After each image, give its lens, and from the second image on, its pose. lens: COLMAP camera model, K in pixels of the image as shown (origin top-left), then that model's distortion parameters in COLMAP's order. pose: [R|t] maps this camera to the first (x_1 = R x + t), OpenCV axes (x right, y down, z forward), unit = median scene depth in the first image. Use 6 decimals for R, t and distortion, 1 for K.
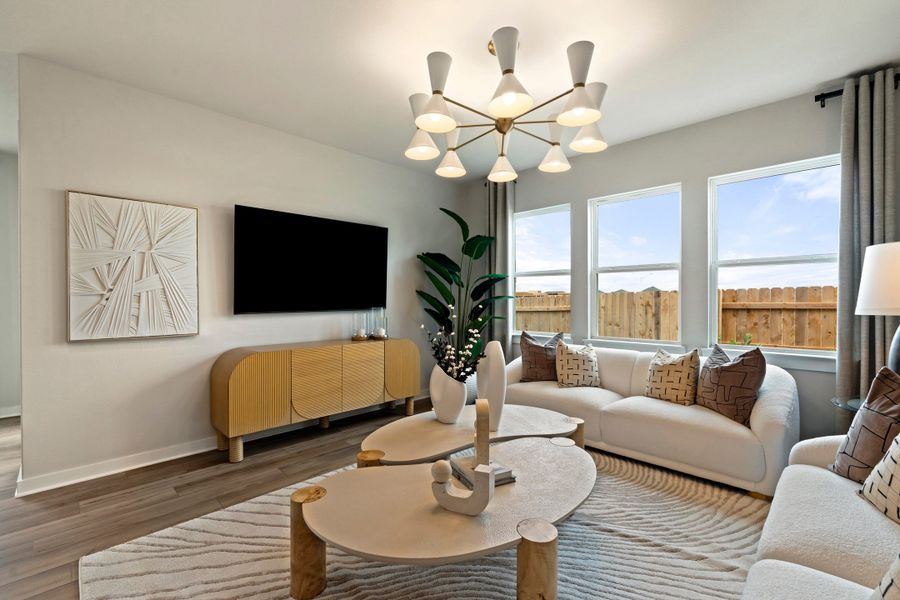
lens RADIAL K [[390.7, 0, 452.8], [0, 390.7, 302.7], [0, 0, 1]] dist [-0.001597, -0.000212]
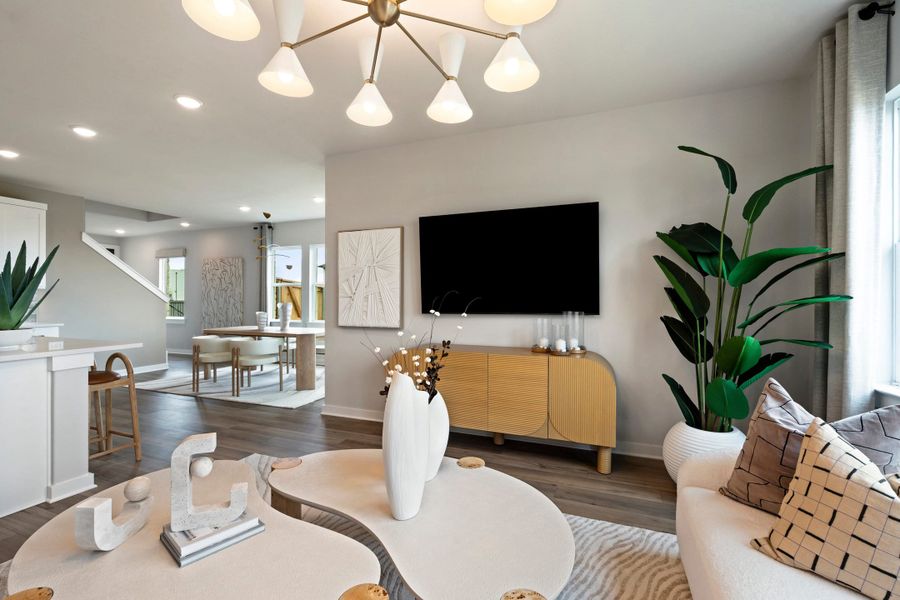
lens RADIAL K [[390.7, 0, 452.8], [0, 390.7, 302.7], [0, 0, 1]] dist [-0.001597, -0.000212]
pose [[0.391285, 0.009315, -0.920222, 0.561972], [-0.011542, 0.999920, 0.005214, -0.008927], [0.920197, 0.008581, 0.391361, 0.681656]]
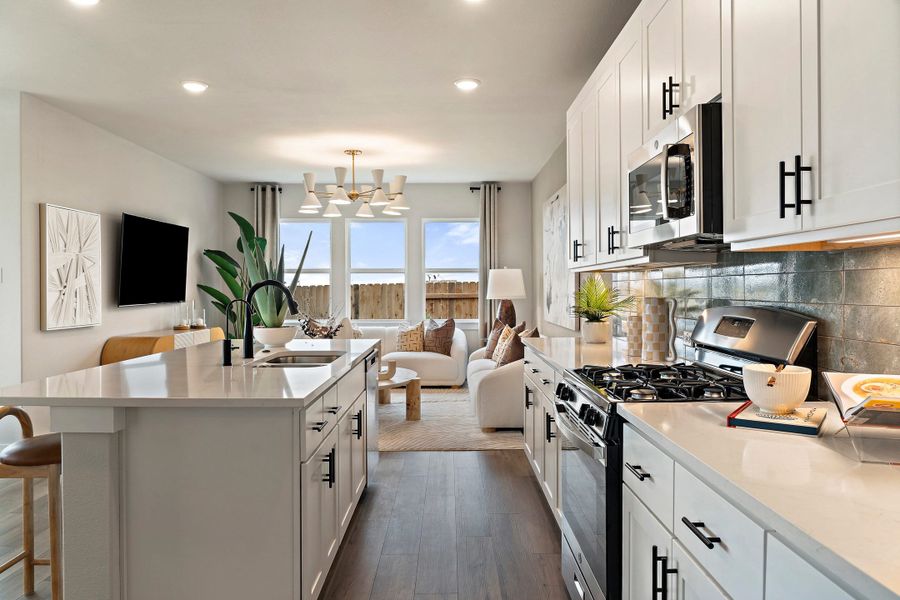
lens RADIAL K [[633.3, 0, 448.3], [0, 633.3, 294.8], [0, 0, 1]] dist [-0.041369, -0.003784]
pose [[0.714302, -0.006604, 0.699807, -1.258295], [0.006427, 0.999975, 0.002877, -0.005368], [-0.699808, 0.002443, 0.714326, -1.087769]]
